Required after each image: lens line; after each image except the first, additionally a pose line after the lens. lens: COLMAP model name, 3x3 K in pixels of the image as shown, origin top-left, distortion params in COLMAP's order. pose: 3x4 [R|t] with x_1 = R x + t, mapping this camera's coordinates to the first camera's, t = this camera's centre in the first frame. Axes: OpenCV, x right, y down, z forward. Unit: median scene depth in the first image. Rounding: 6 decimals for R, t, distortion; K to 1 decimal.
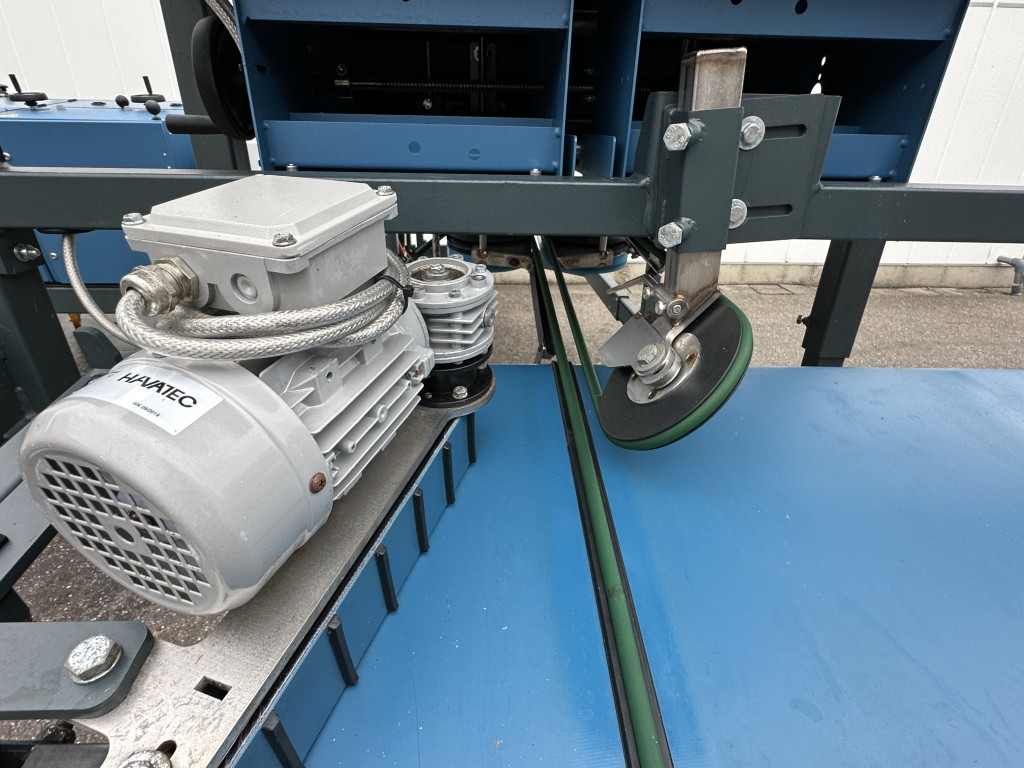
lens RADIAL K [[523.4, 0, 507.5], [0, 523.4, 393.4], [0, 0, 1]] dist [-0.014505, 0.000275]
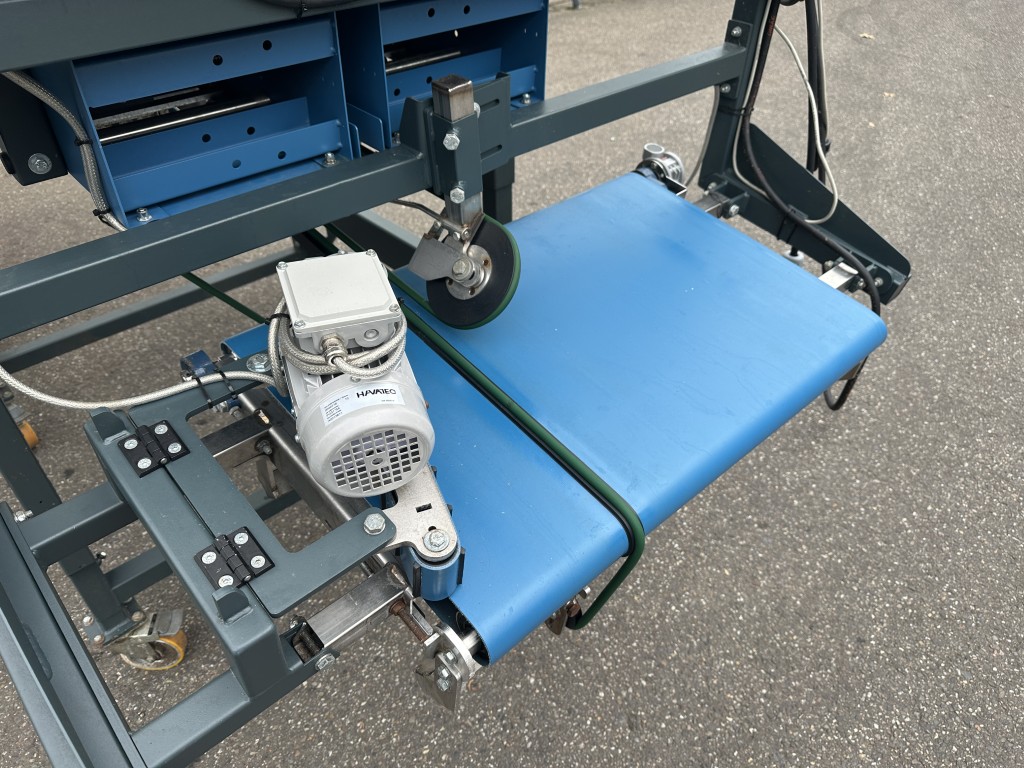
lens RADIAL K [[732.8, 0, 509.0], [0, 732.8, 390.8], [0, 0, 1]] dist [-0.002230, -0.005925]
pose [[0.754602, -0.429119, 0.496419, -0.891035], [0.291879, 0.897070, 0.331771, -0.440693], [-0.587692, -0.105461, 0.802182, -0.907828]]
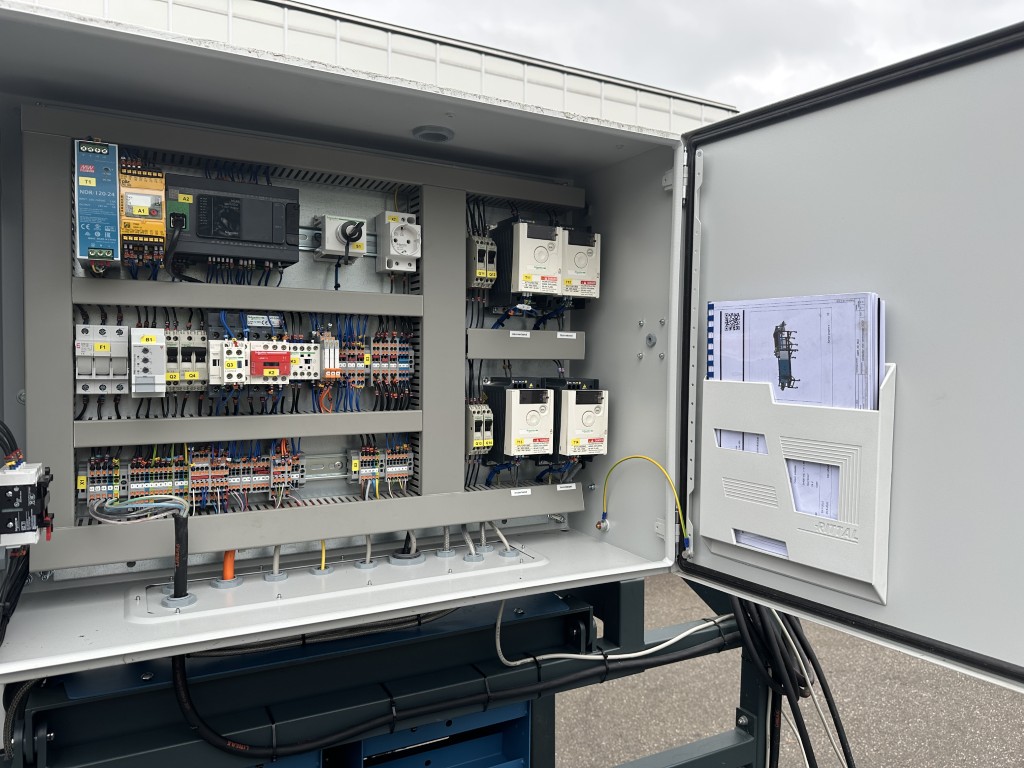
lens RADIAL K [[732.8, 0, 509.0], [0, 732.8, 390.8], [0, 0, 1]] dist [-0.002230, -0.005925]
pose [[0.895092, -0.028606, 0.444964, -0.358932], [0.203295, 0.914360, -0.350166, -0.902637], [-0.396840, 0.403890, 0.824252, -1.708119]]
